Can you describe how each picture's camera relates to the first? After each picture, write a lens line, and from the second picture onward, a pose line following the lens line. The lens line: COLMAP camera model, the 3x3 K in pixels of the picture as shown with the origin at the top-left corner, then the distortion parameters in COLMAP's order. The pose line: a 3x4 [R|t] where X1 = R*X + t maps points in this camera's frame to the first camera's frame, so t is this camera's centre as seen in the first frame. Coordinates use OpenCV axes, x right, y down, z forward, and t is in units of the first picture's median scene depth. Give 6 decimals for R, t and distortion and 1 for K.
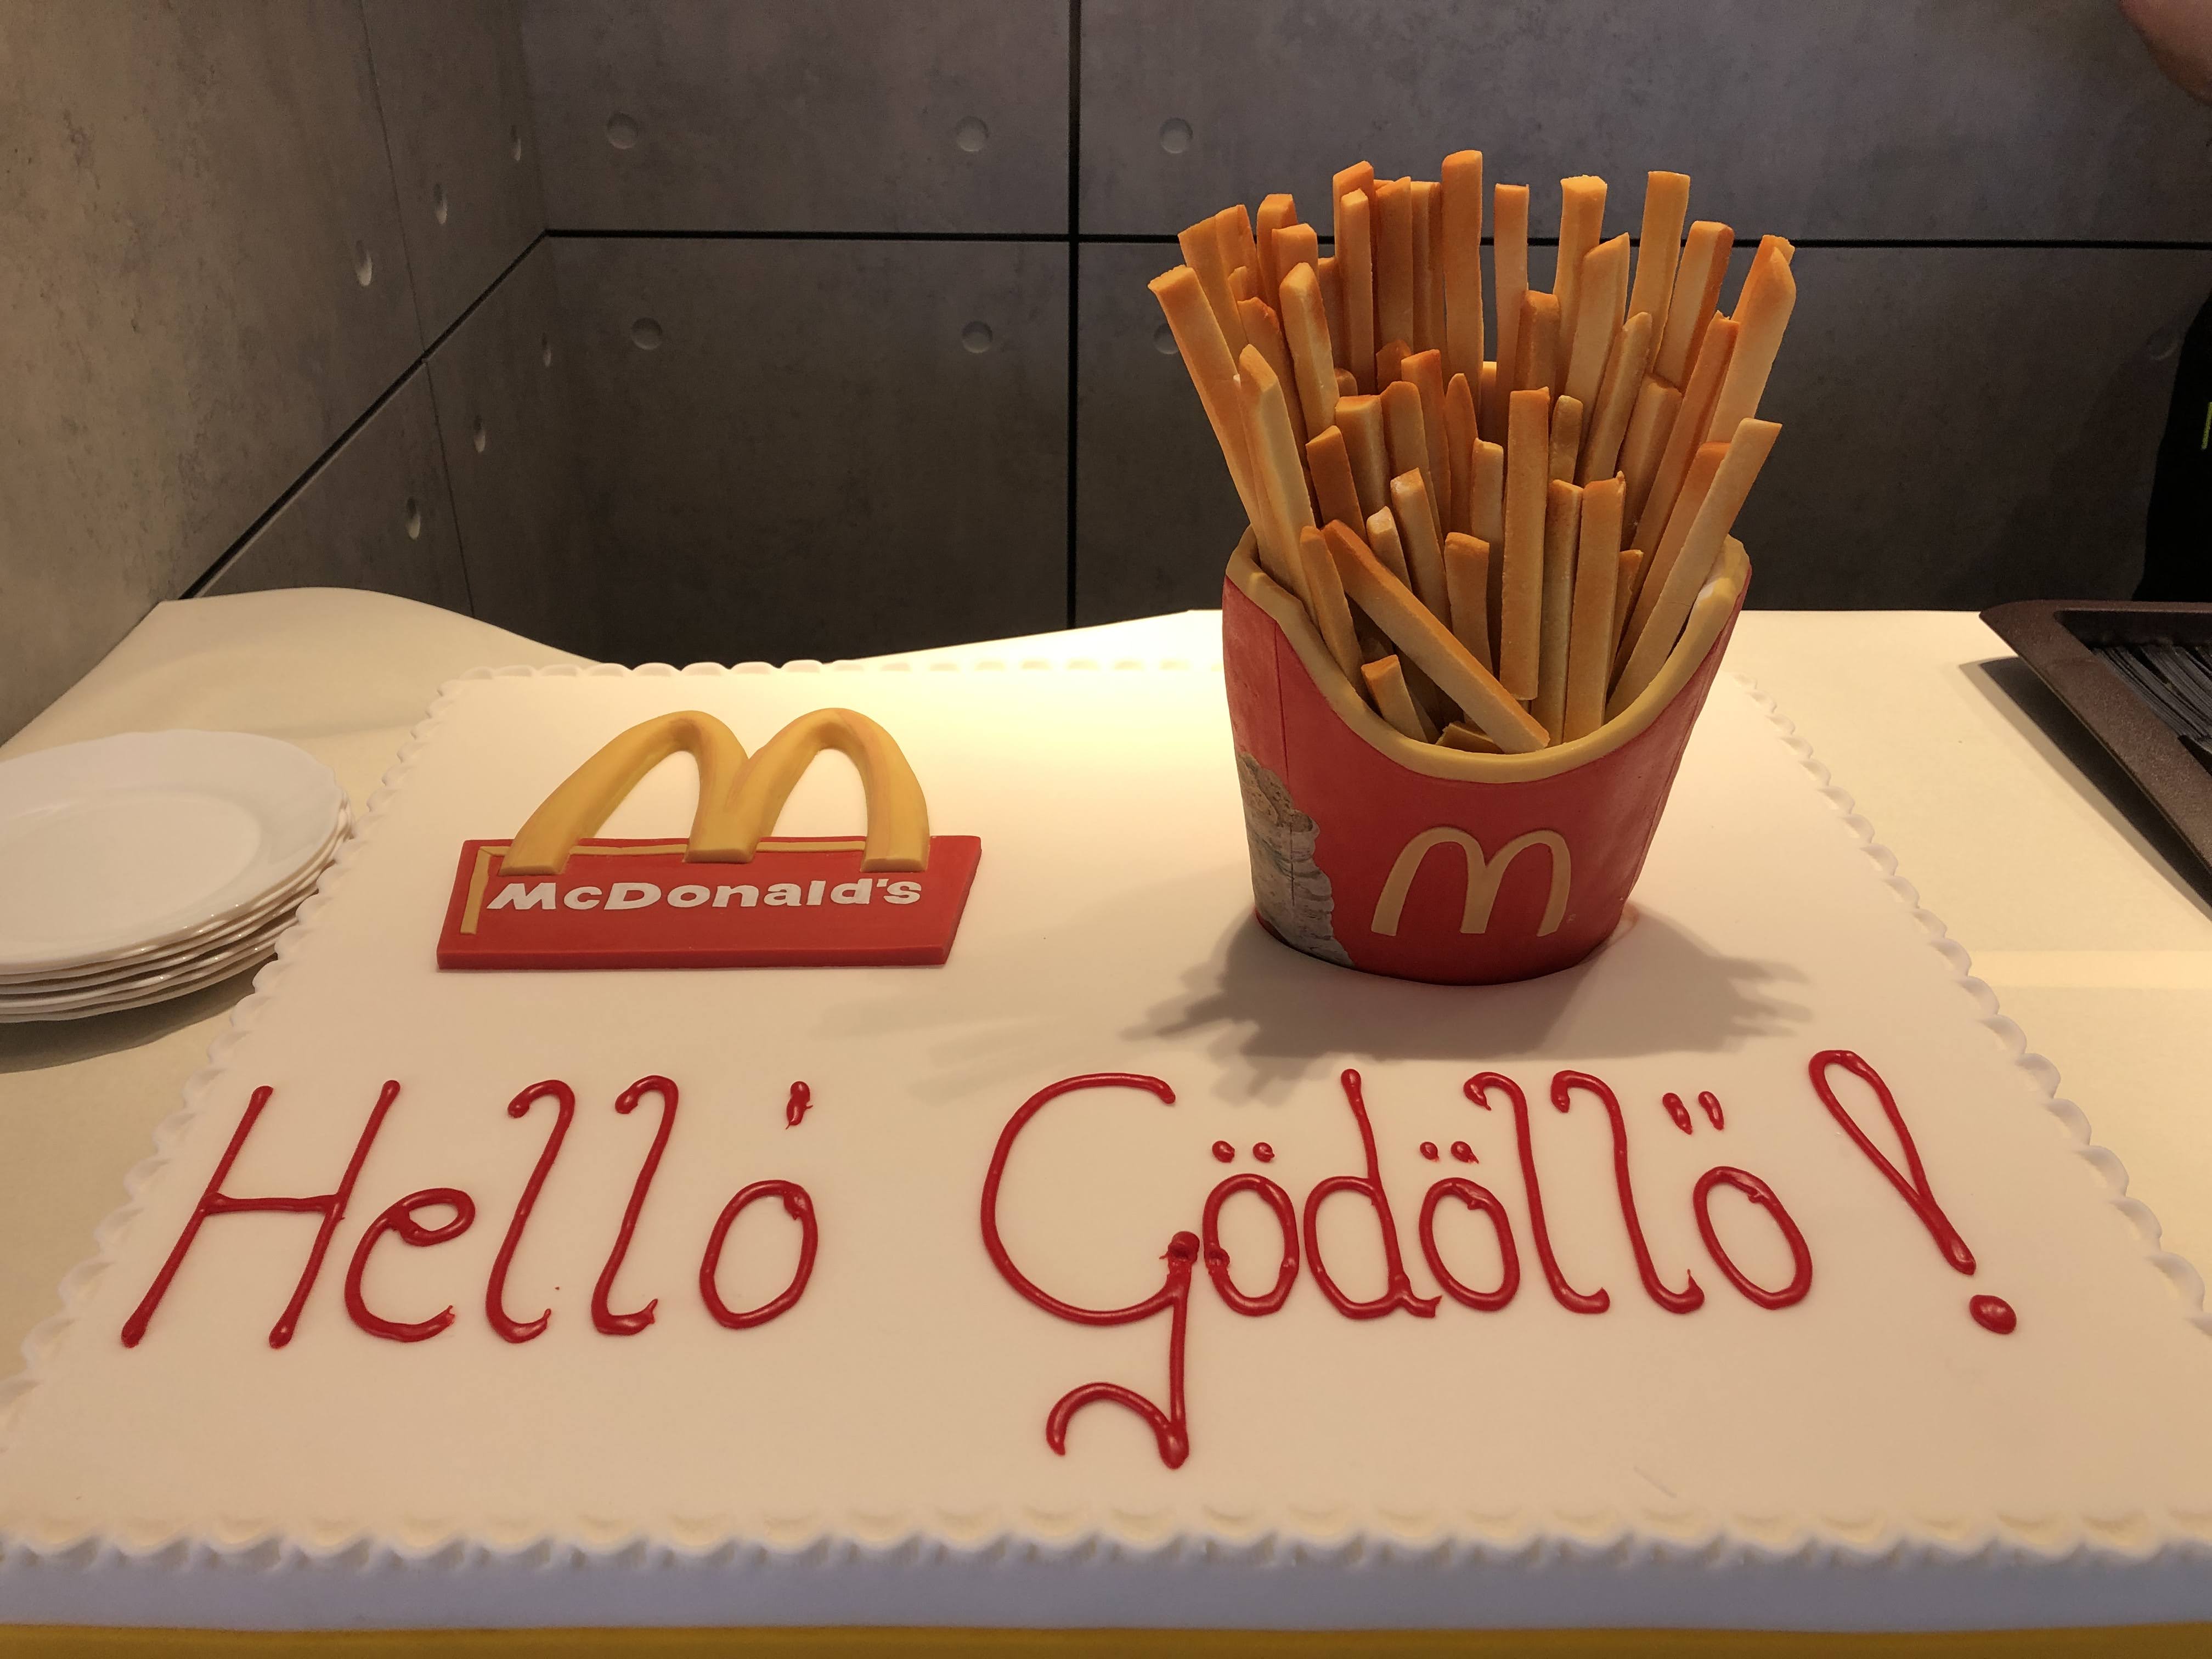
lens RADIAL K [[1836.9, 0, 1103.6], [0, 1836.9, 823.7], [0, 0, 1]] dist [0.060539, -0.038491]
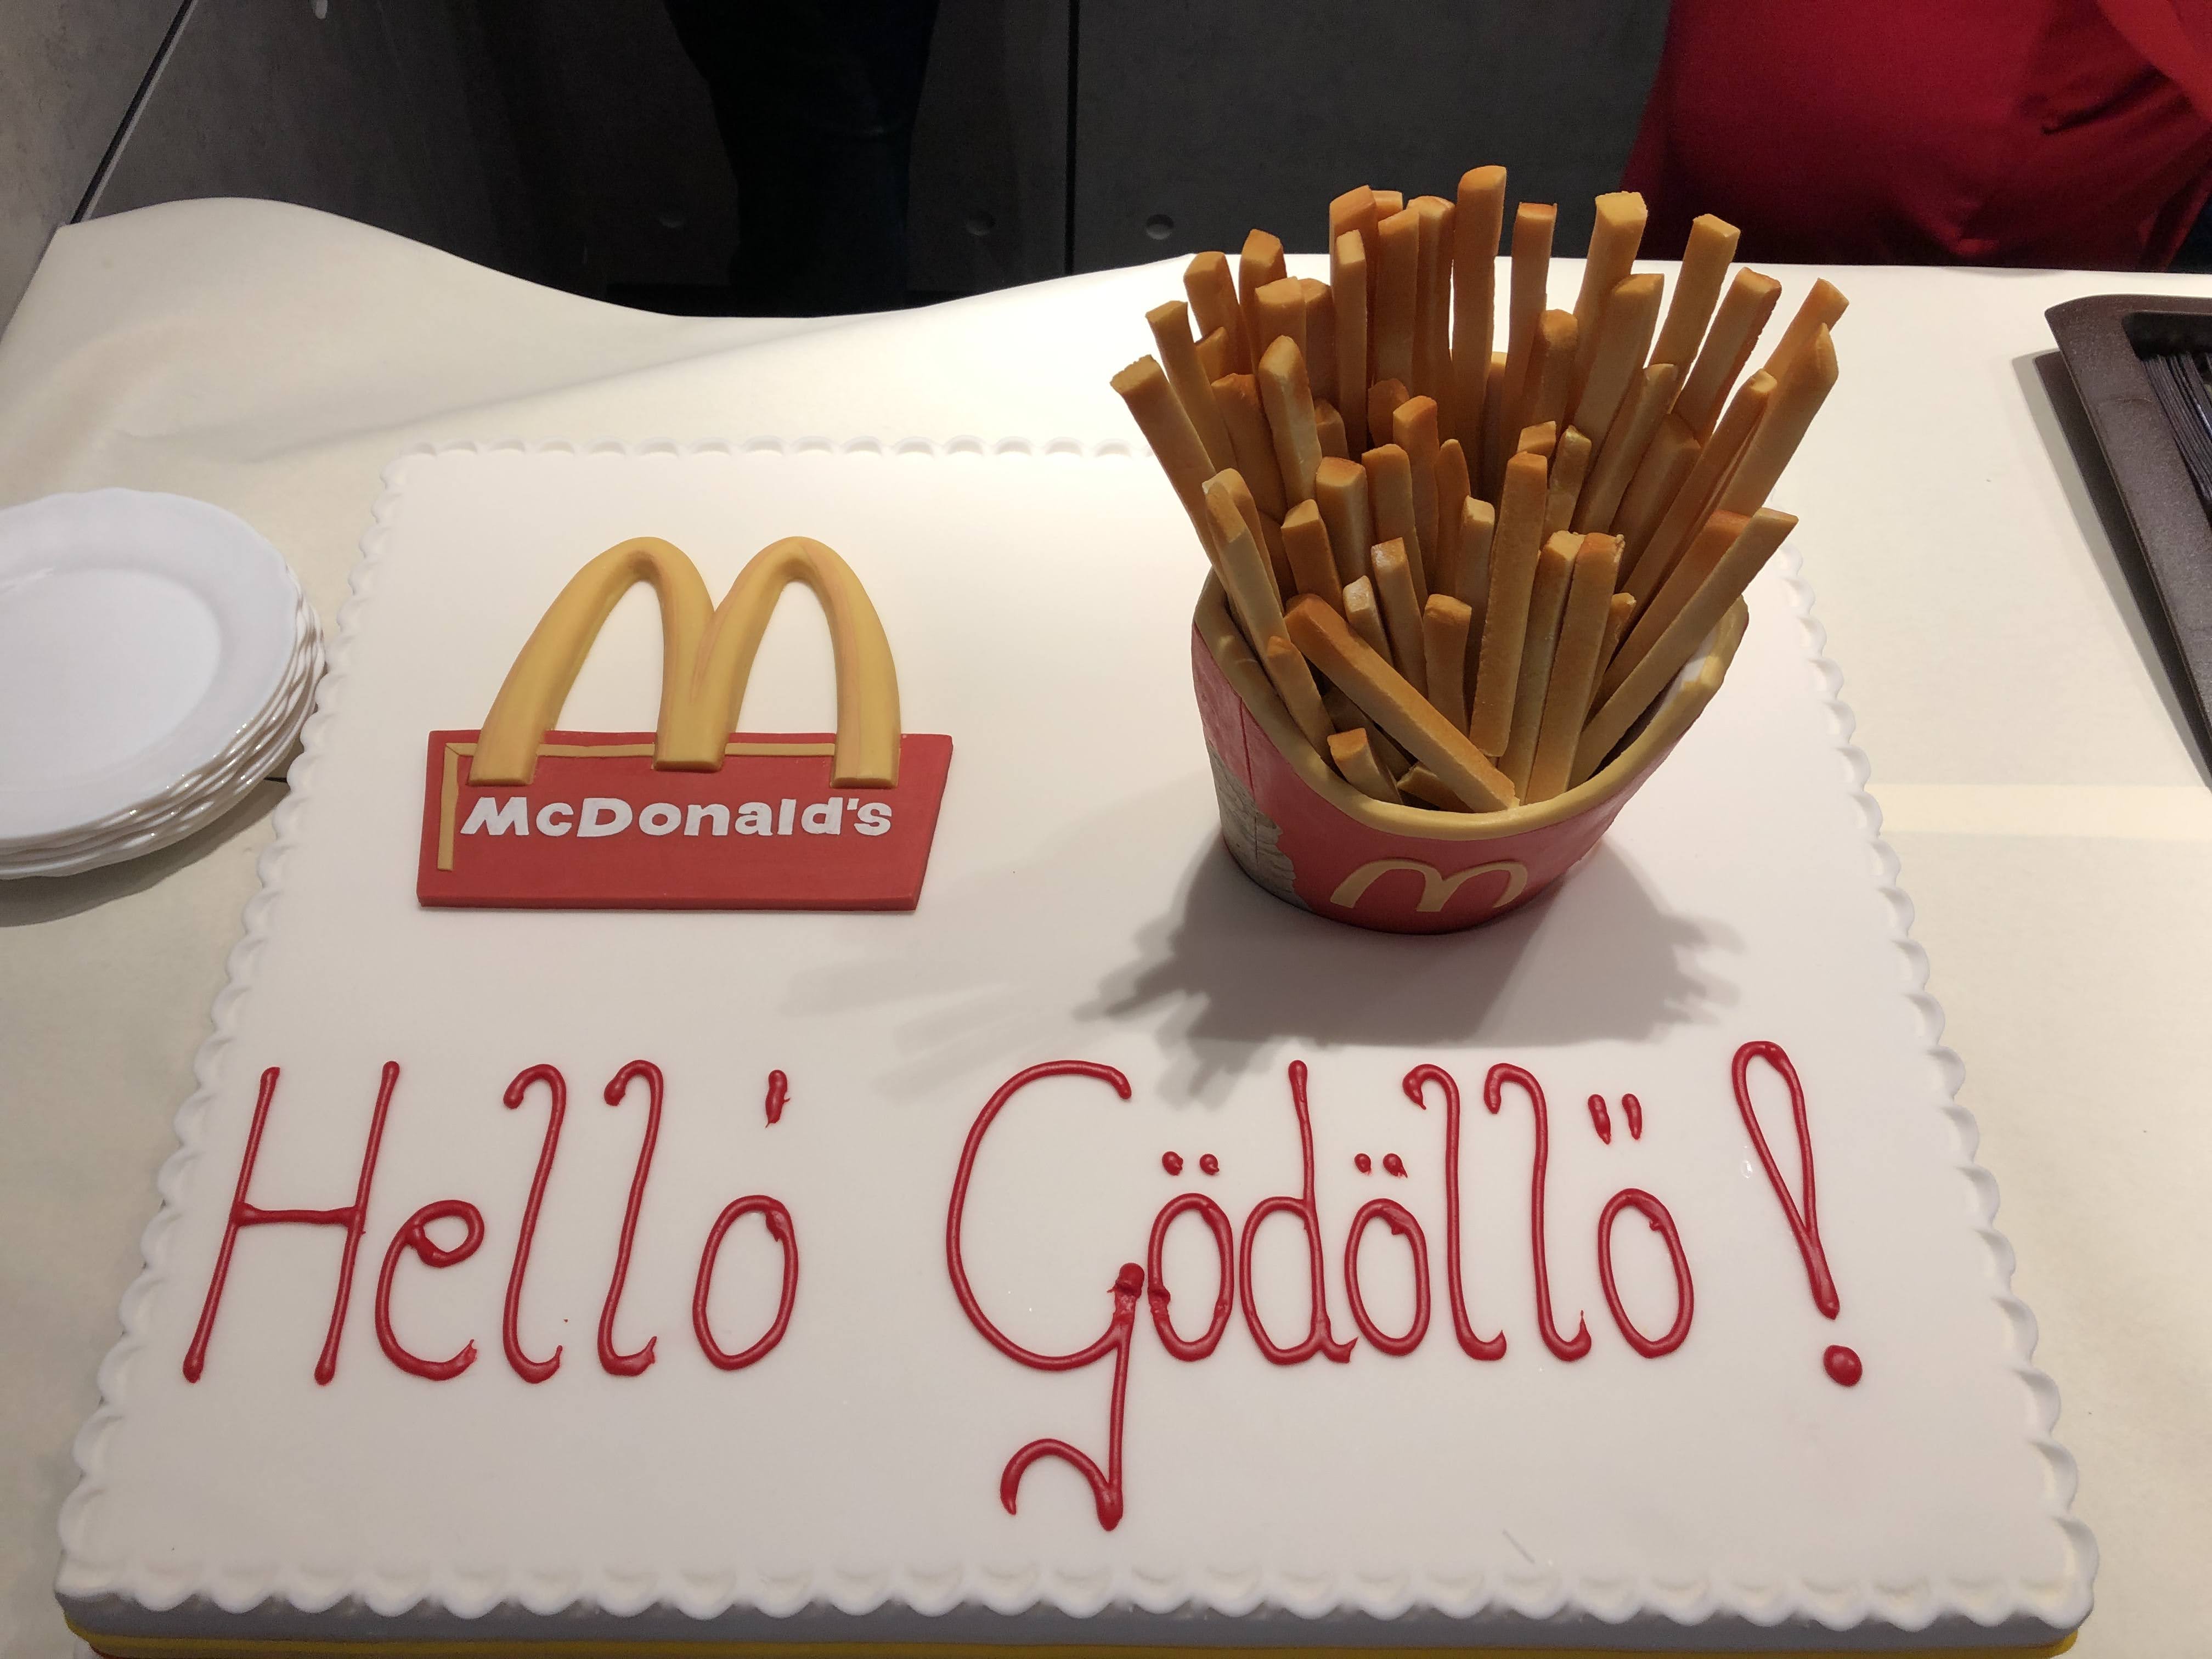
lens RADIAL K [[1836.9, 0, 1122.1], [0, 1836.9, 849.7], [0, 0, 1]] dist [0.060539, -0.038491]
pose [[0.999853, 0.016826, 0.003221, 0.028583], [-0.016709, 0.916344, 0.400042, -0.413414], [0.003779, -0.400037, 0.916491, 0.082716]]
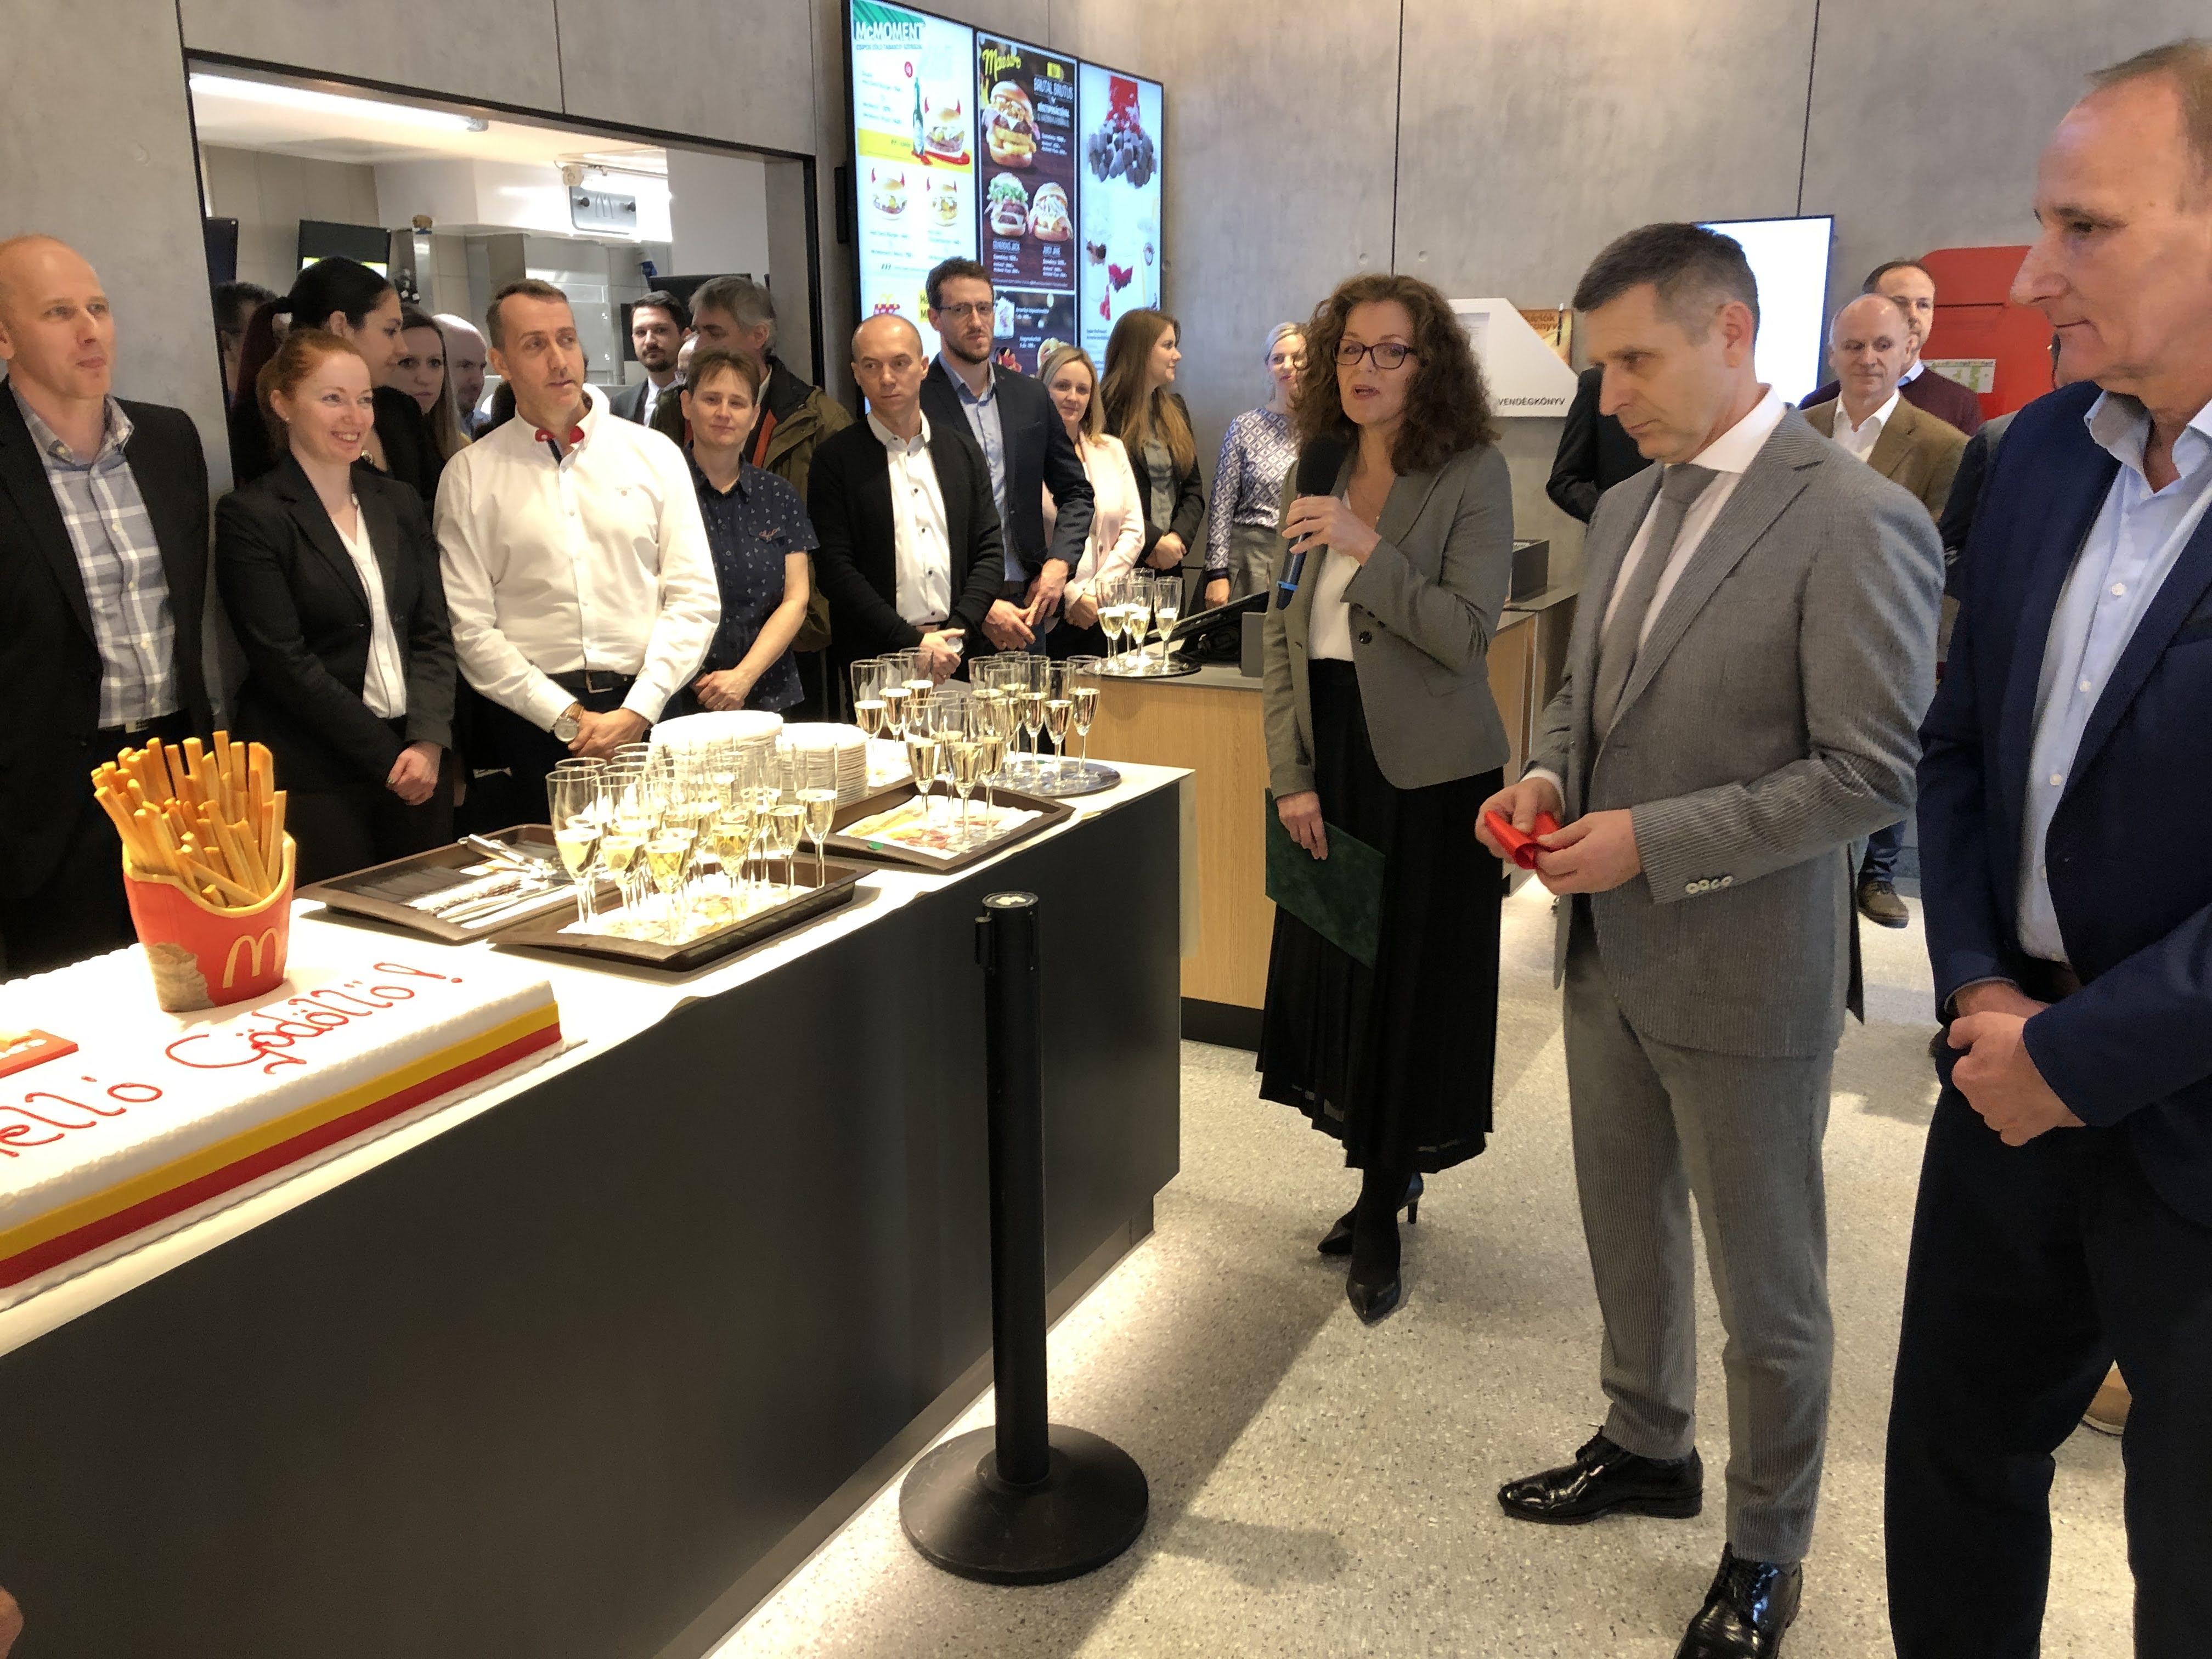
lens RADIAL K [[1836.9, 0, 1106.8], [0, 1836.9, 817.8], [0, 0, 1]] dist [0.060539, -0.038491]
pose [[0.495406, -0.227261, 0.838407, -1.761433], [0.440541, 0.897571, -0.017013, 0.547171], [-0.748663, 0.377781, 0.544780, -1.966663]]
